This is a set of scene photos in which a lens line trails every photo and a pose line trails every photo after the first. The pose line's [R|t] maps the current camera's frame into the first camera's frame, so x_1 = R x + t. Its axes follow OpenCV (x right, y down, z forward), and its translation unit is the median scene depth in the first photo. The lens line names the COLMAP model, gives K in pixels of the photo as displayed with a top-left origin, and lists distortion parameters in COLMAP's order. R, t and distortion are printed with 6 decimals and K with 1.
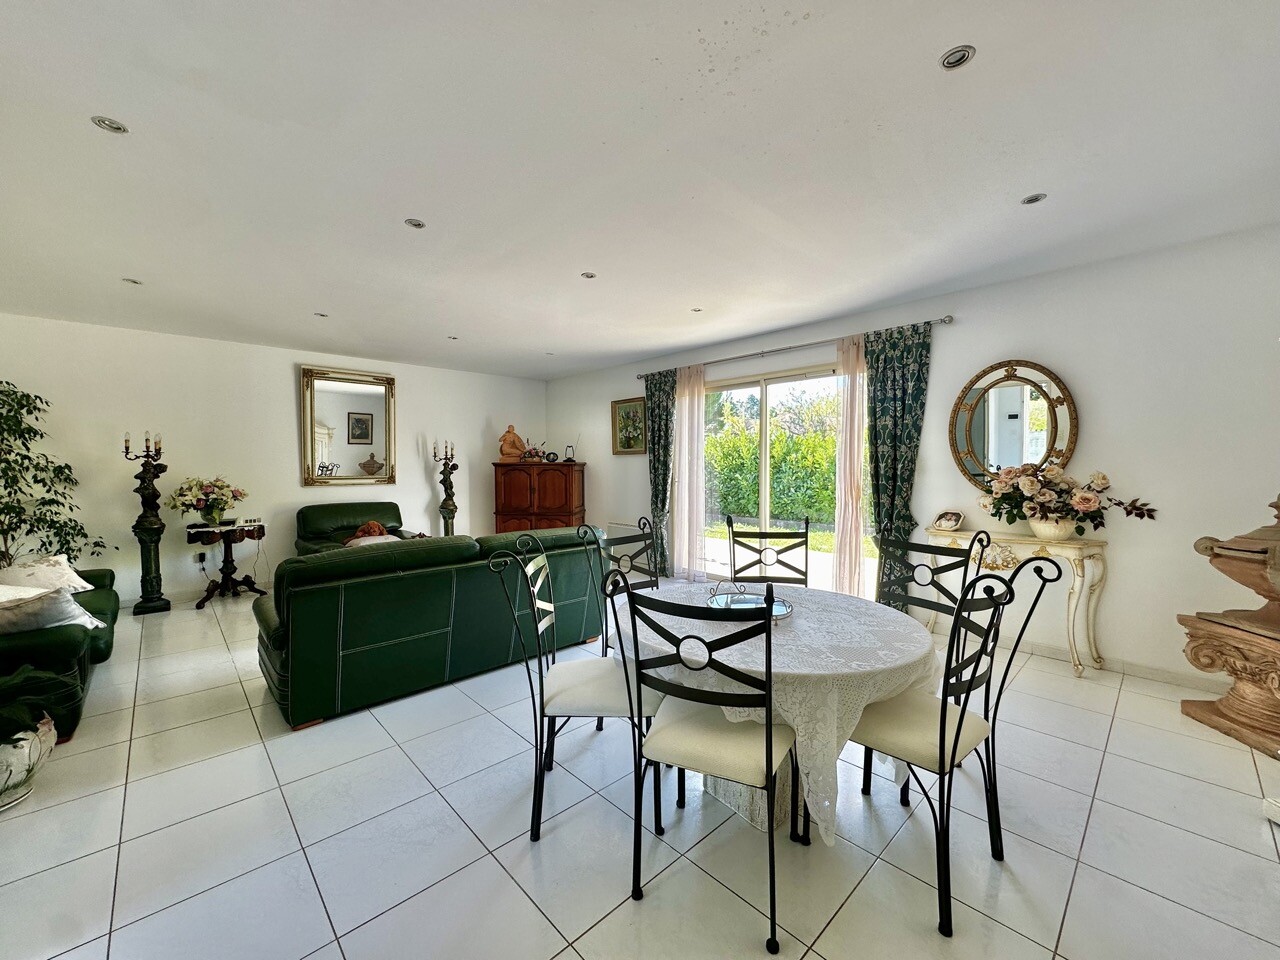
lens RADIAL K [[511.8, 0, 644.0], [0, 511.8, 483.2], [0, 0, 1]] dist [-0.000866, 0.000030]
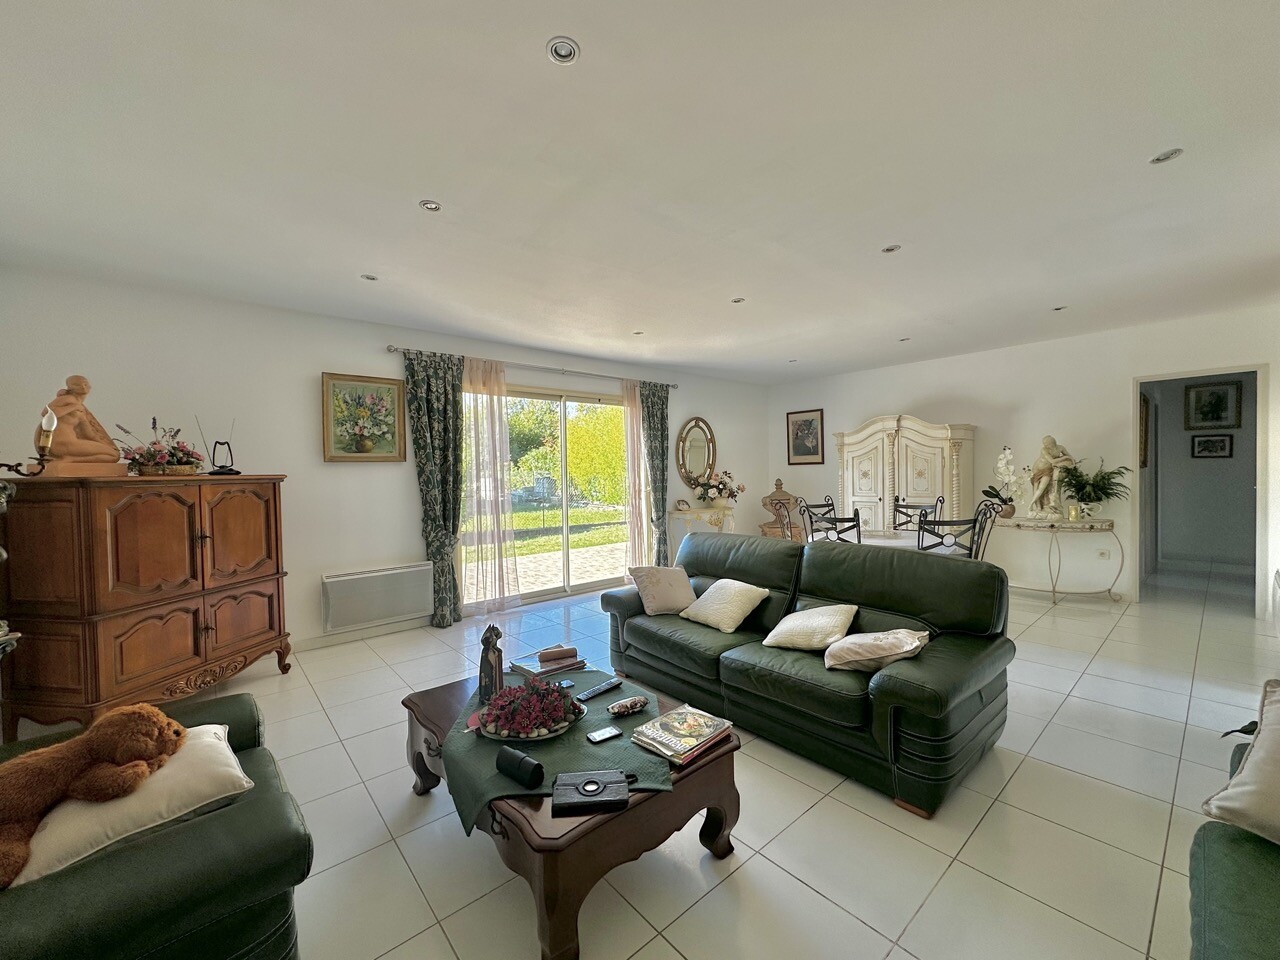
lens RADIAL K [[511.8, 0, 644.0], [0, 511.8, 483.2], [0, 0, 1]] dist [-0.000866, 0.000030]
pose [[0.053412, -0.023238, 0.998302, -0.684572], [0.050640, 0.998506, 0.020533, -0.025518], [-0.997288, 0.049457, 0.054509, 0.637271]]
